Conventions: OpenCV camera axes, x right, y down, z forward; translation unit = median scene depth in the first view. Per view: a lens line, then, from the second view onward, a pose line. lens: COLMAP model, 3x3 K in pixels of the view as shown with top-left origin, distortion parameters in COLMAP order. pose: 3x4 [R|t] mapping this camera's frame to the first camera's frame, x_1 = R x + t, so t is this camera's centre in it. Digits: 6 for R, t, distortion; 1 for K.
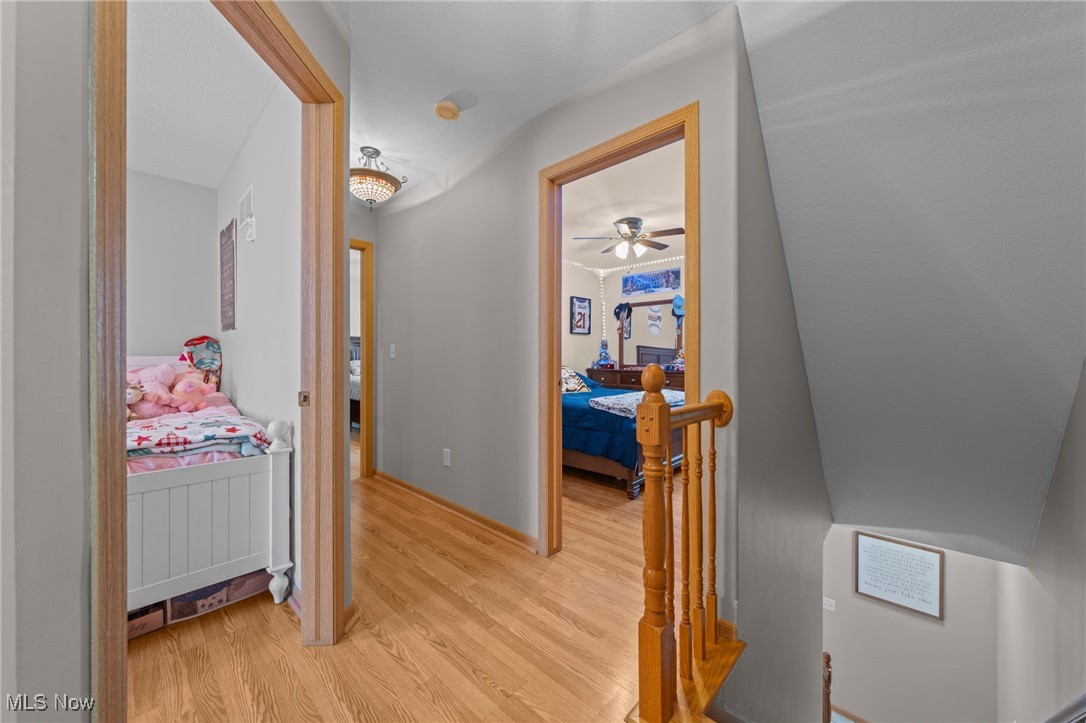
lens RADIAL K [[387.1, 0, 545.0], [0, 387.1, 357.8], [0, 0, 1]] dist [0.001266, -0.000139]
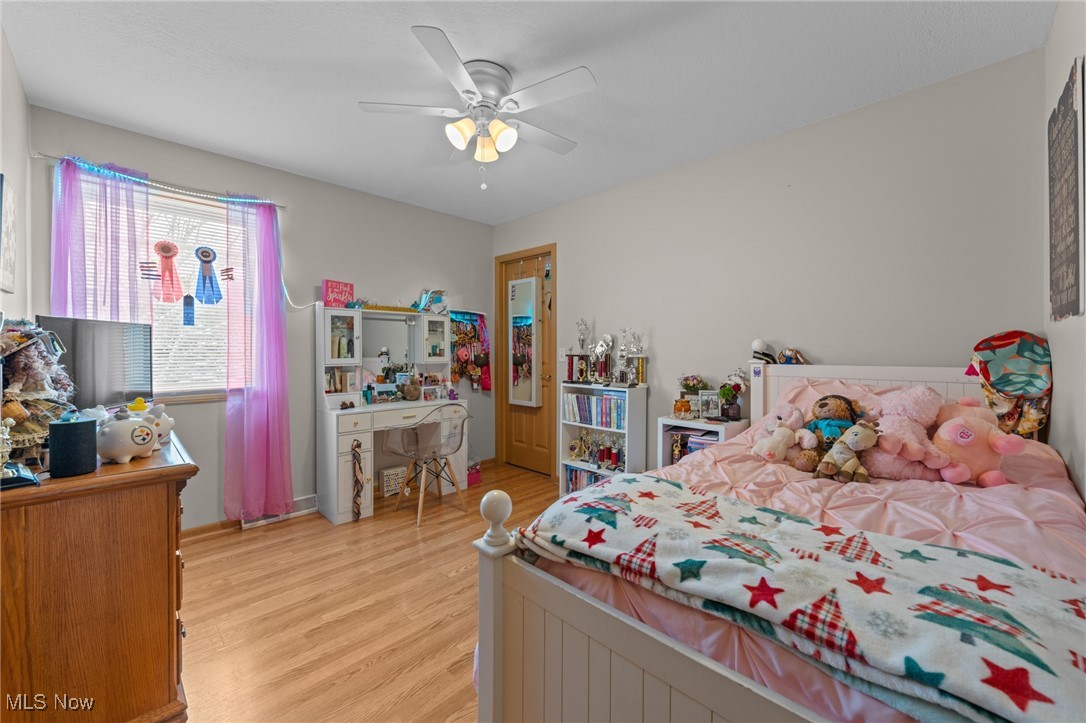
lens RADIAL K [[417.7, 0, 545.4], [0, 417.7, 350.8], [0, 0, 1]] dist [0.000954, 0.000208]
pose [[-0.039398, -0.000506, -0.999223, -0.203899], [-0.005103, 0.999987, -0.000305, -0.019243], [0.999211, 0.005087, -0.039400, 0.278356]]
